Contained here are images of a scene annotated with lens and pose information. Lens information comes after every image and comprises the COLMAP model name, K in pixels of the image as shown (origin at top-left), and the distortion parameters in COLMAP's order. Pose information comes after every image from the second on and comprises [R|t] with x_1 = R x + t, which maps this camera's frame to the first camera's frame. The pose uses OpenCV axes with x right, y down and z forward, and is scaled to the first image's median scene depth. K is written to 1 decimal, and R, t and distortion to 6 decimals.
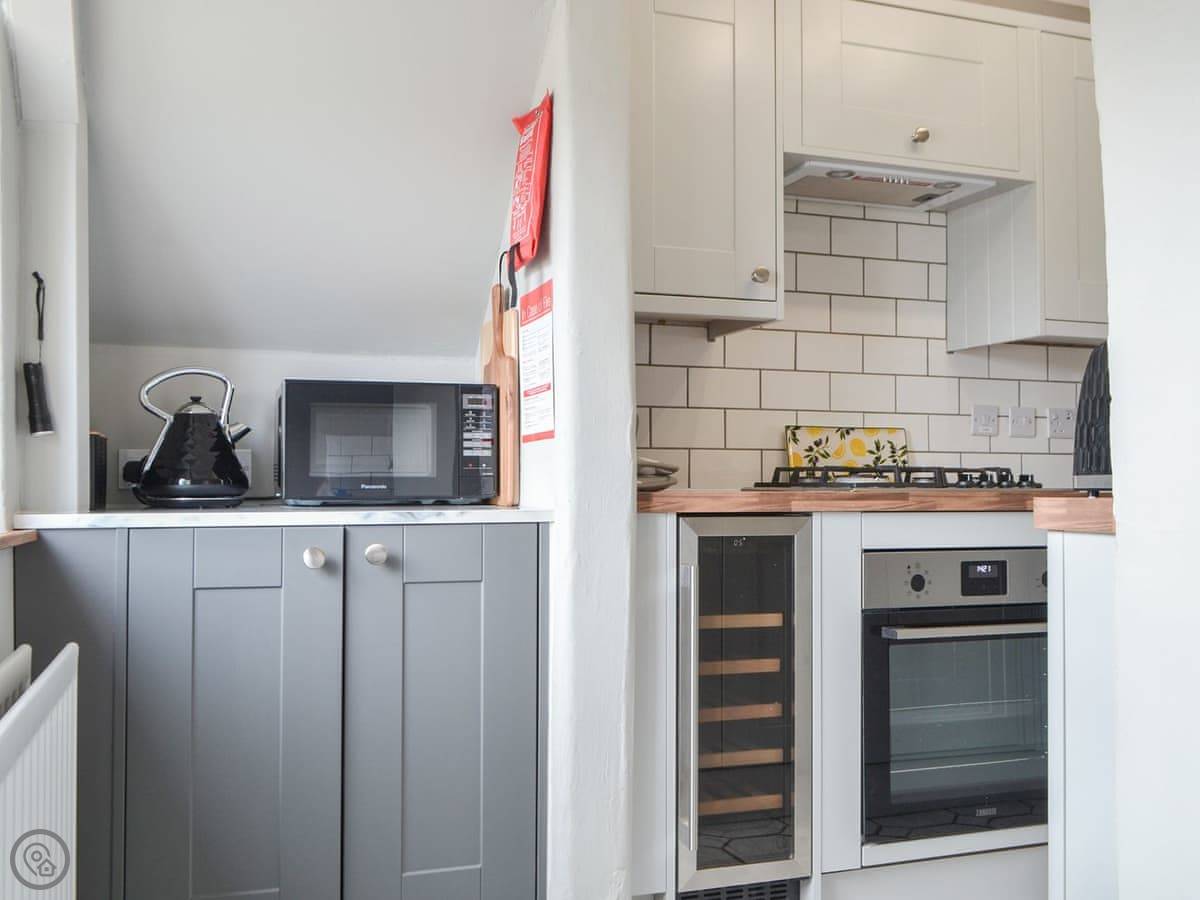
lens RADIAL K [[1126.2, 0, 602.3], [0, 1126.2, 471.0], [0, 0, 1]] dist [0.011140, 0.003507]
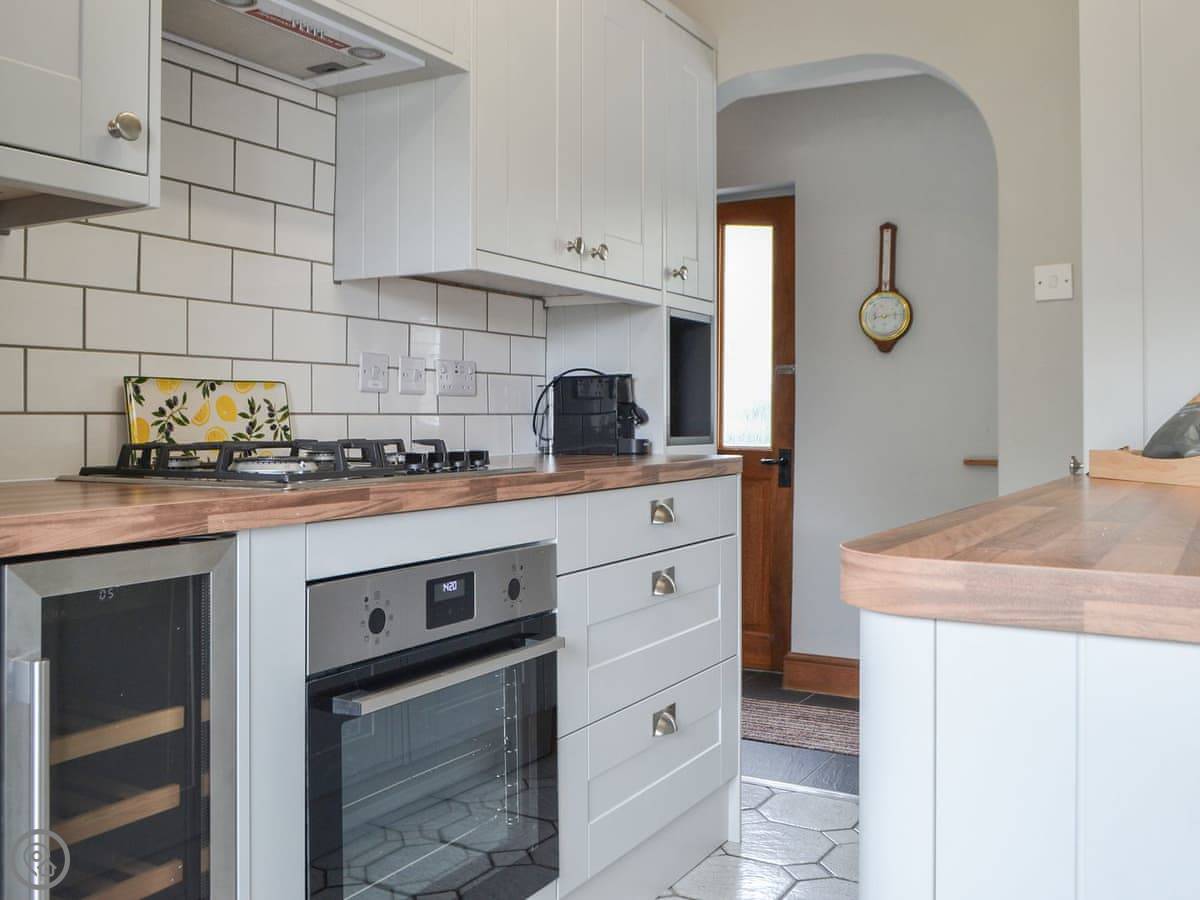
lens RADIAL K [[1086.4, 0, 577.2], [0, 1086.4, 403.8], [0, 0, 1]] dist [-0.002758, -0.004075]
pose [[0.773652, 0.003093, 0.633603, -0.031653], [-0.003570, 0.999993, -0.000523, -0.024865], [-0.633601, -0.001857, 0.773658, 0.348981]]
